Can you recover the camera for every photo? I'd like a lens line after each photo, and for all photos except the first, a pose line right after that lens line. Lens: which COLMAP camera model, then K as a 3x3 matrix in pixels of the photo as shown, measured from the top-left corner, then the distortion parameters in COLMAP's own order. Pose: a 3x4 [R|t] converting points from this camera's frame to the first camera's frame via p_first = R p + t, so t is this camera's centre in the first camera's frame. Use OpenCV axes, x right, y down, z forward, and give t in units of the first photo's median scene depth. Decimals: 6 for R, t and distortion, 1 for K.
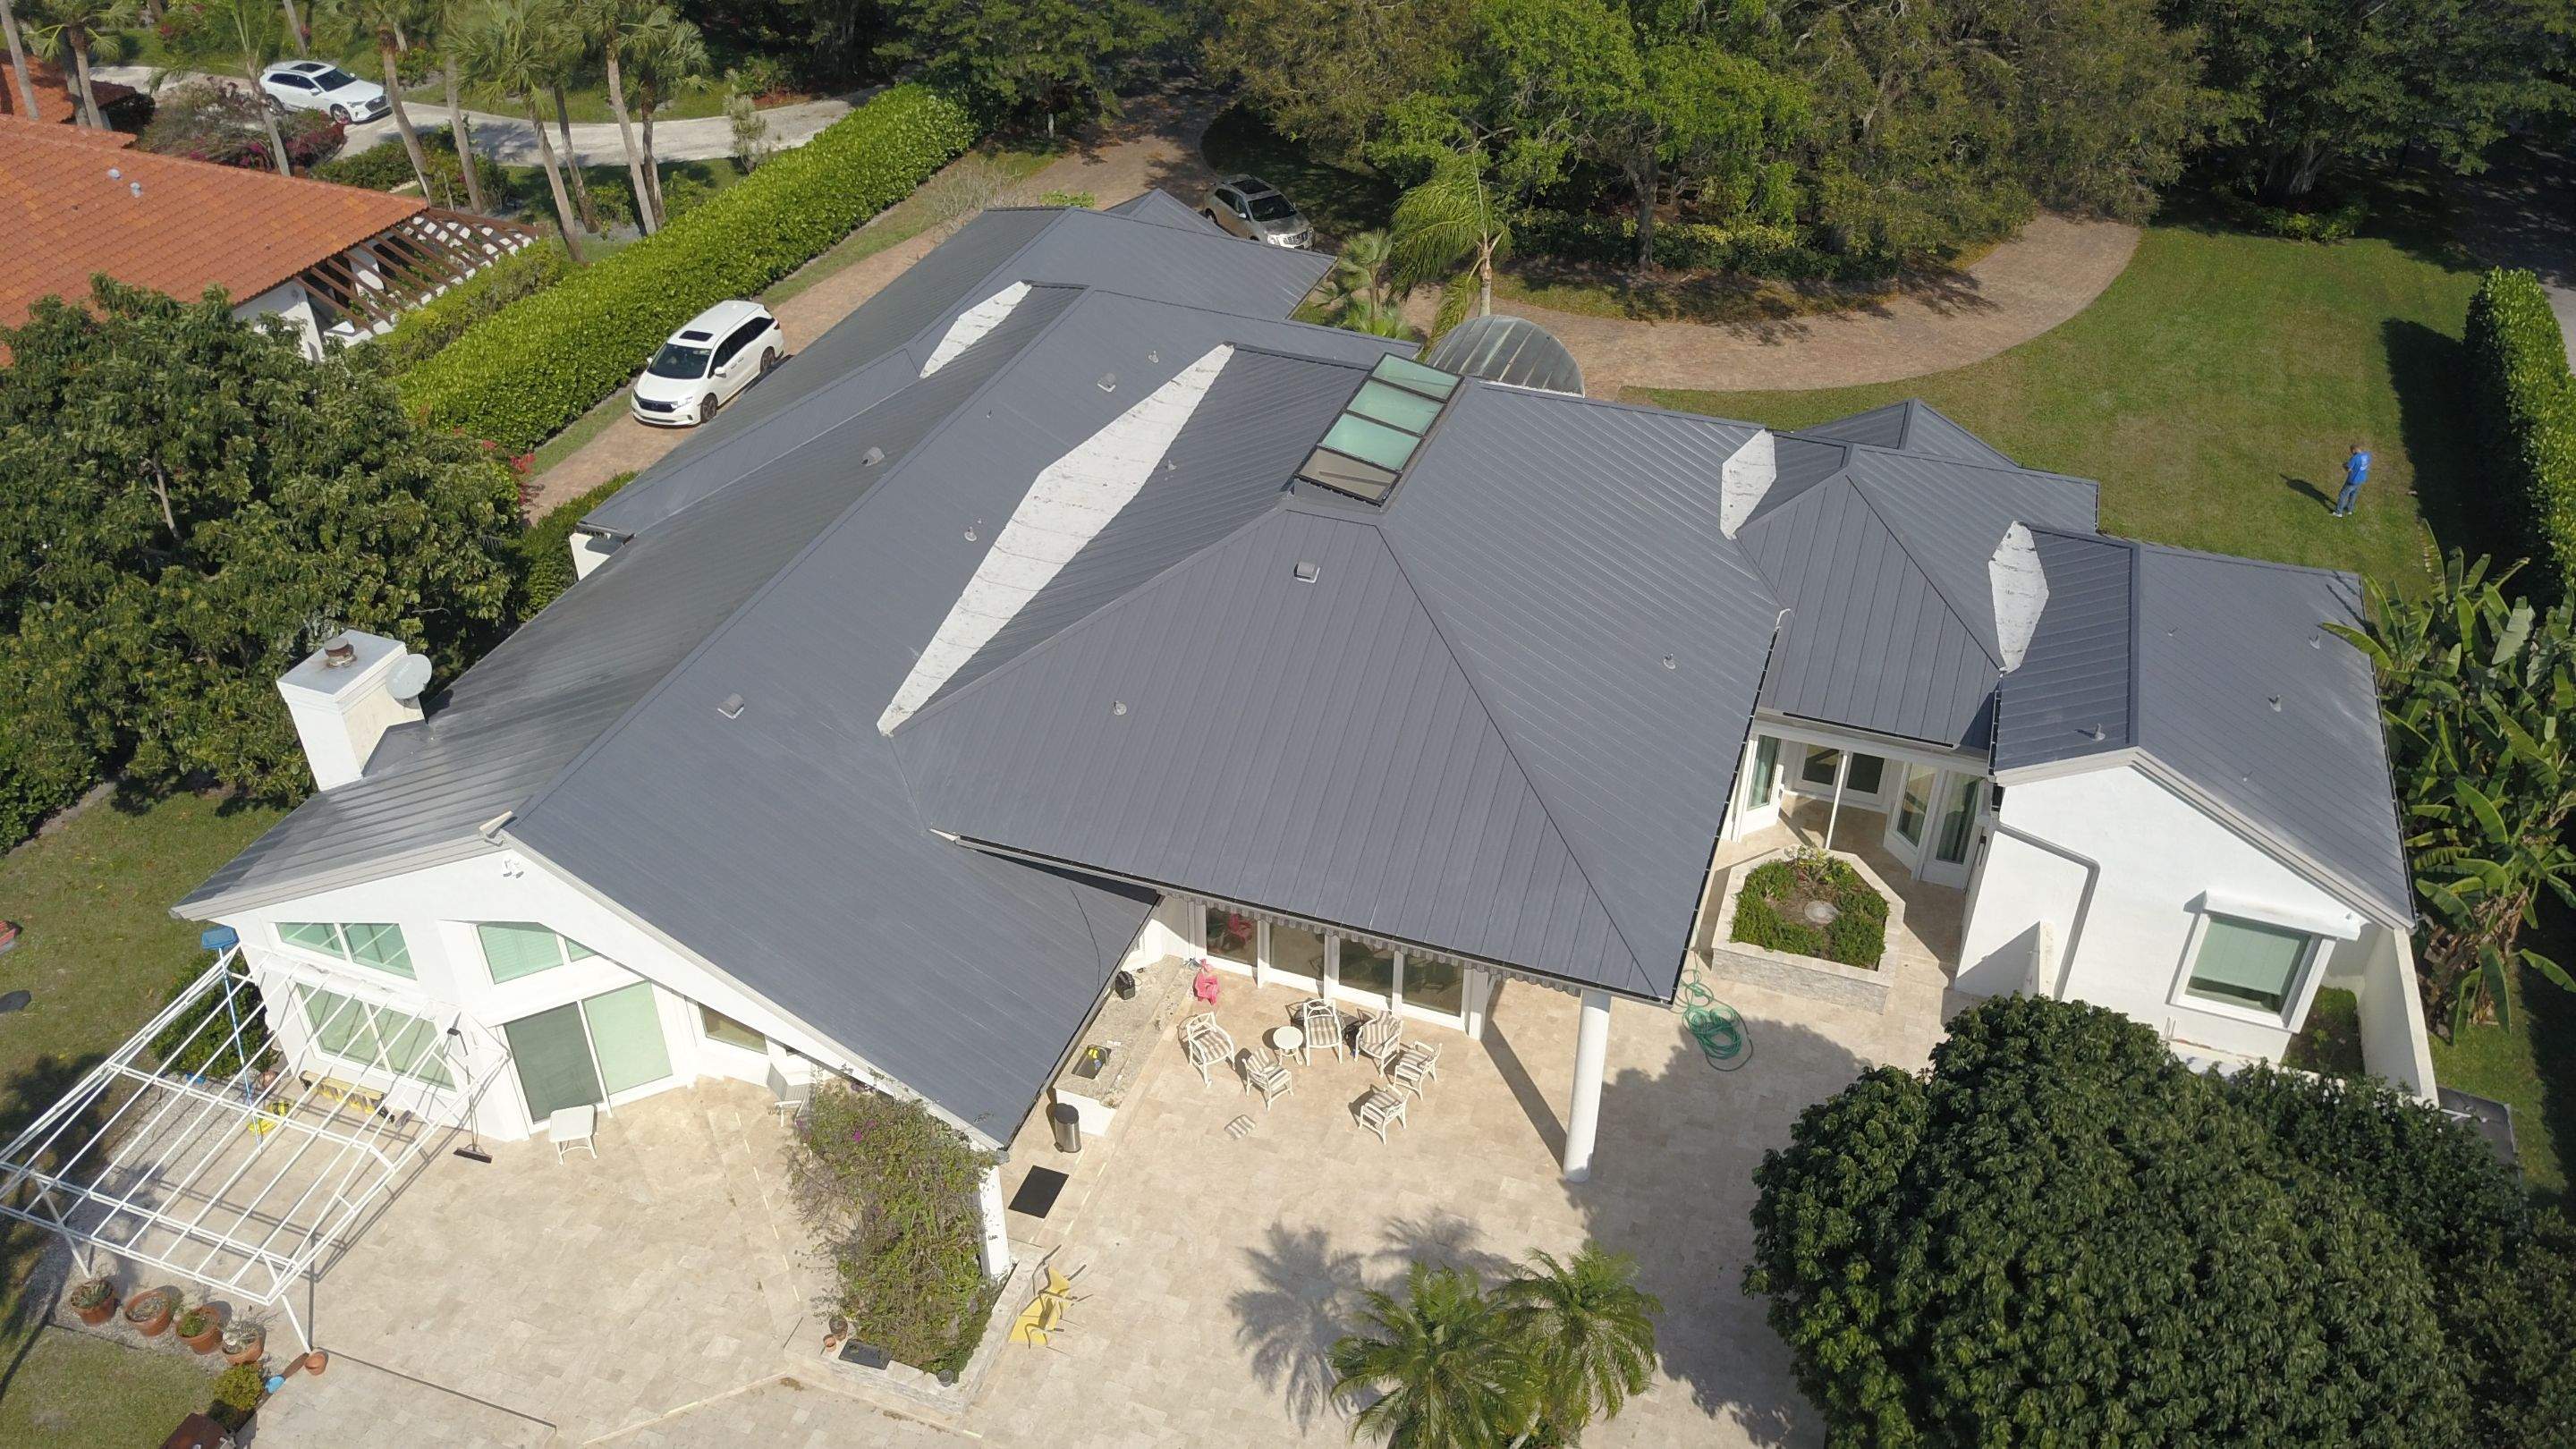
lens RADIAL K [[1935.5, 0, 1288.0], [0, 1935.5, 724.5], [0, 0, 1]] dist [0.060449, -0.062271]
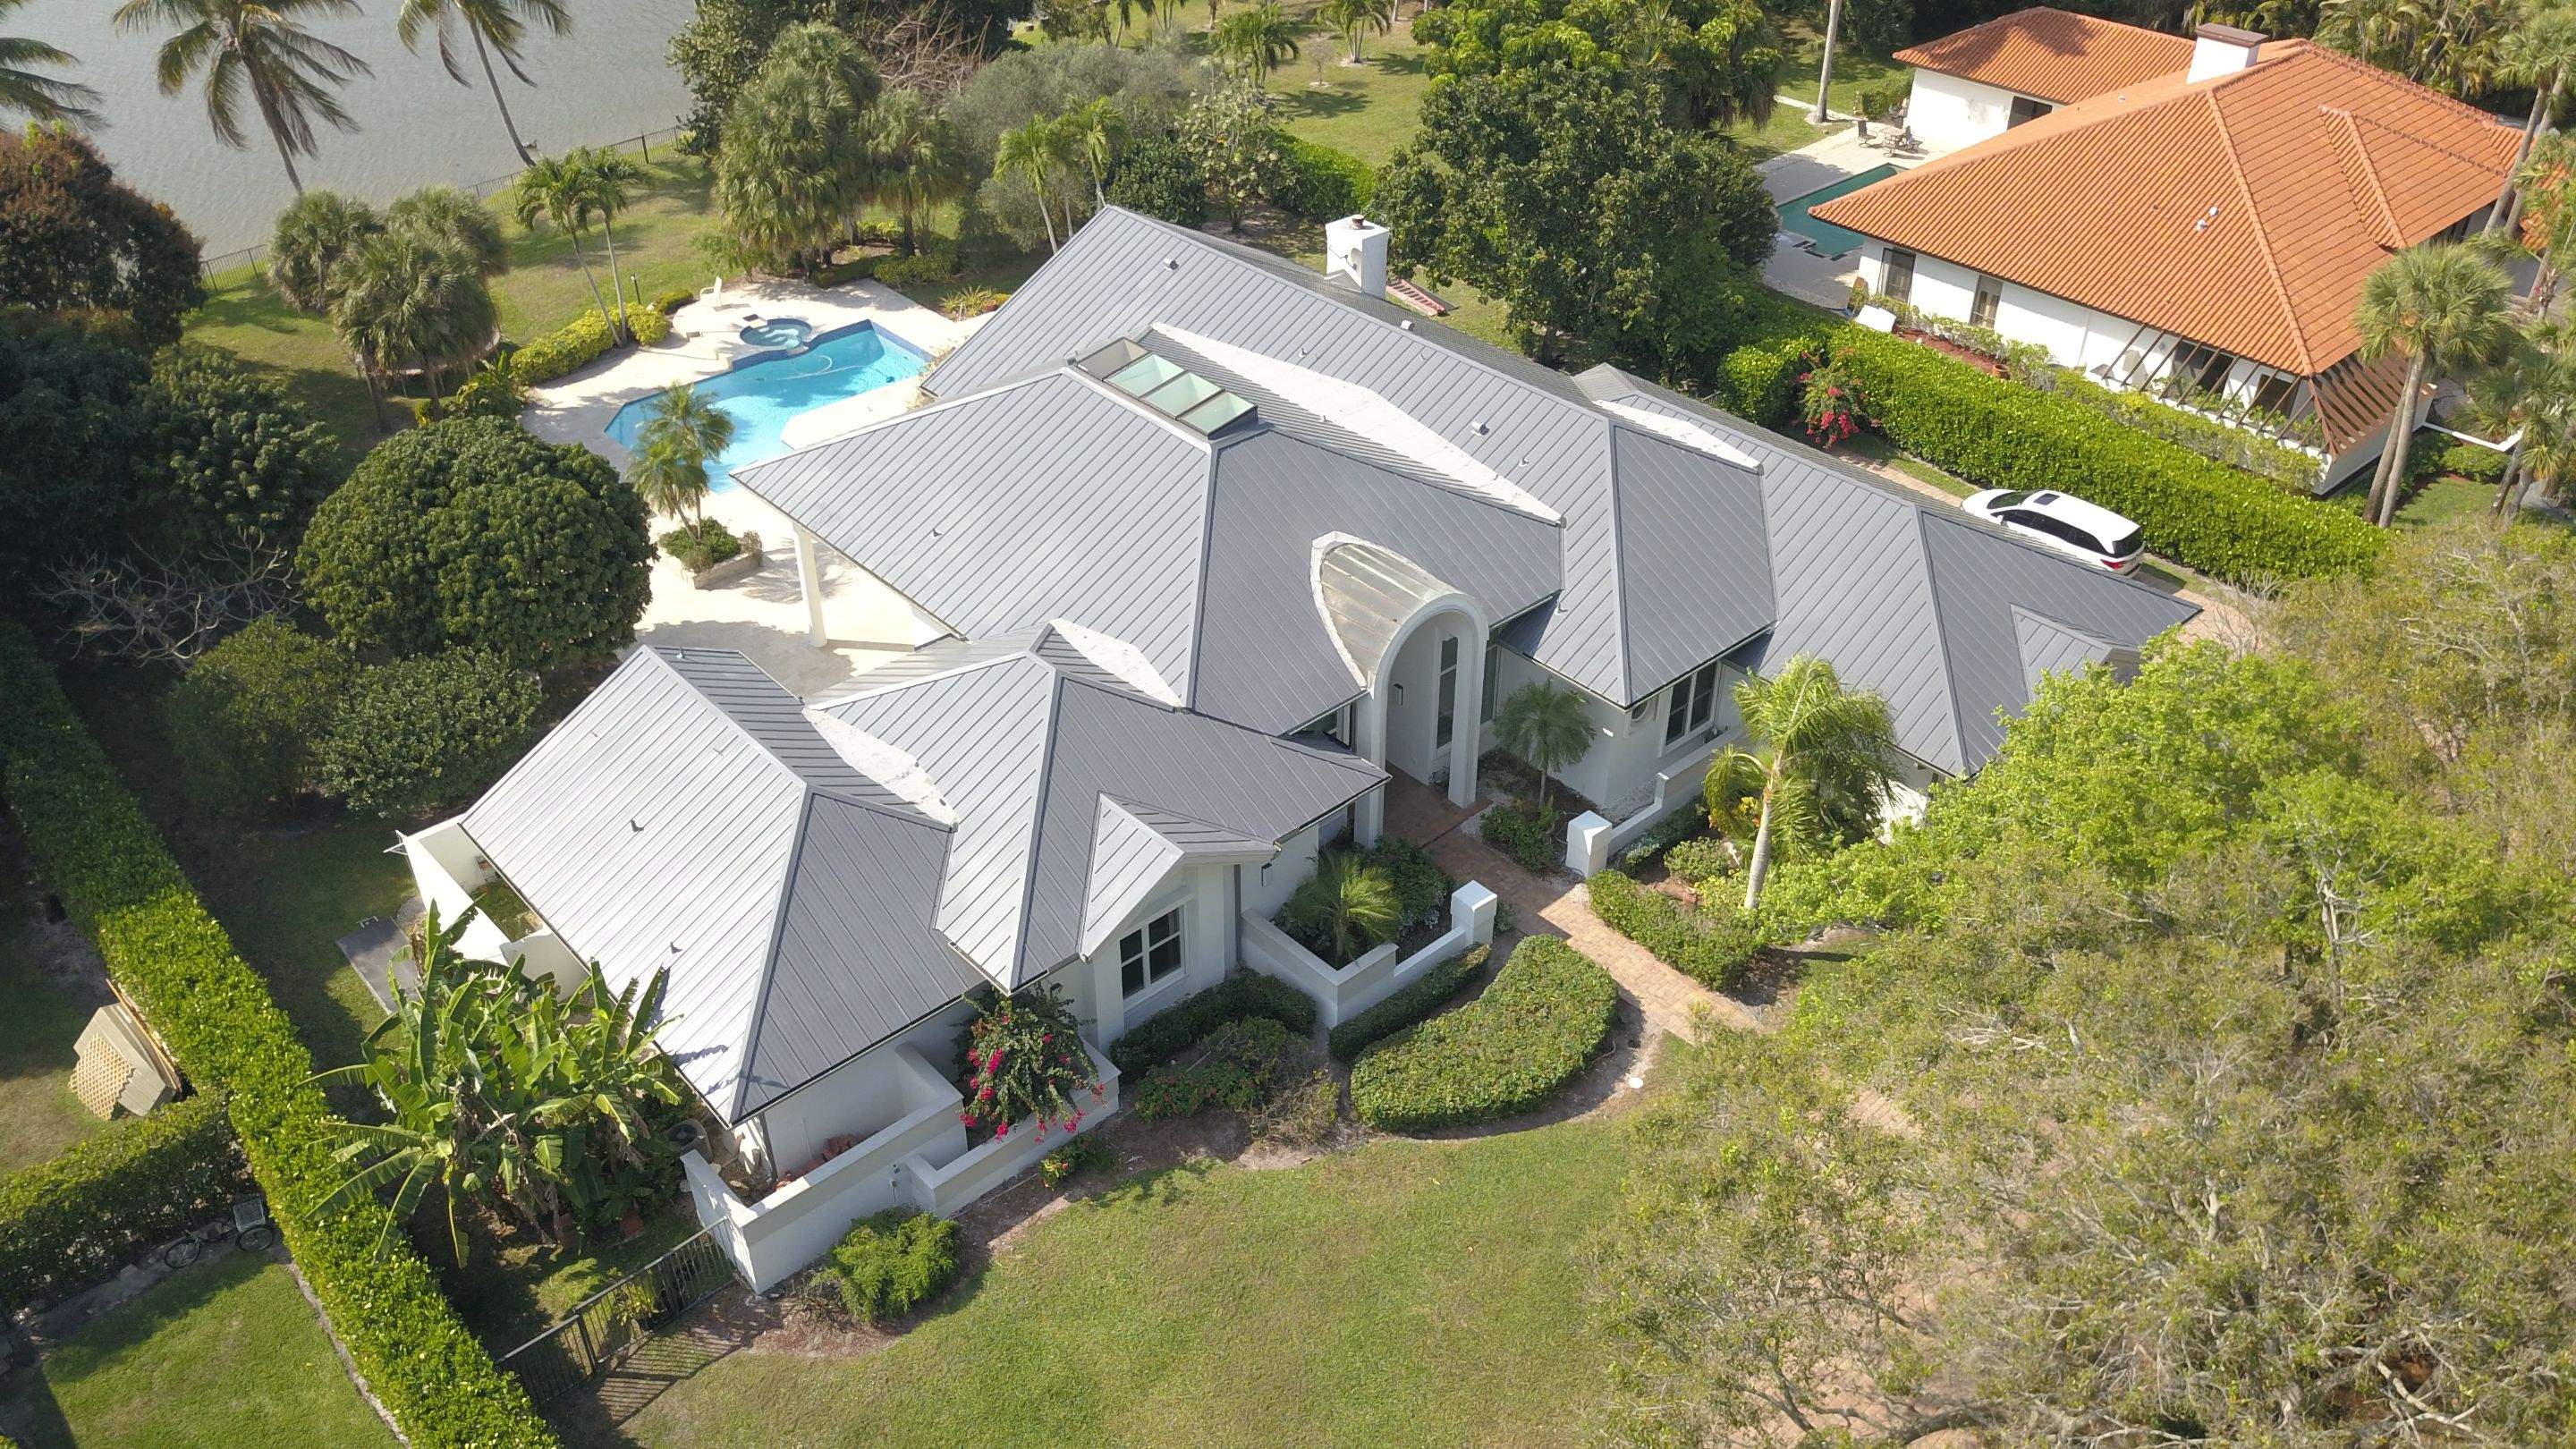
lens RADIAL K [[1981.3, 0, 1288.0], [0, 1981.3, 724.5], [0, 0, 1]] dist [0.074856, -0.096971]
pose [[-0.475093, 0.490166, -0.730769, 0.789534], [-0.521193, 0.512374, 0.682518, -0.702569], [0.708974, 0.705132, 0.012045, 0.833634]]
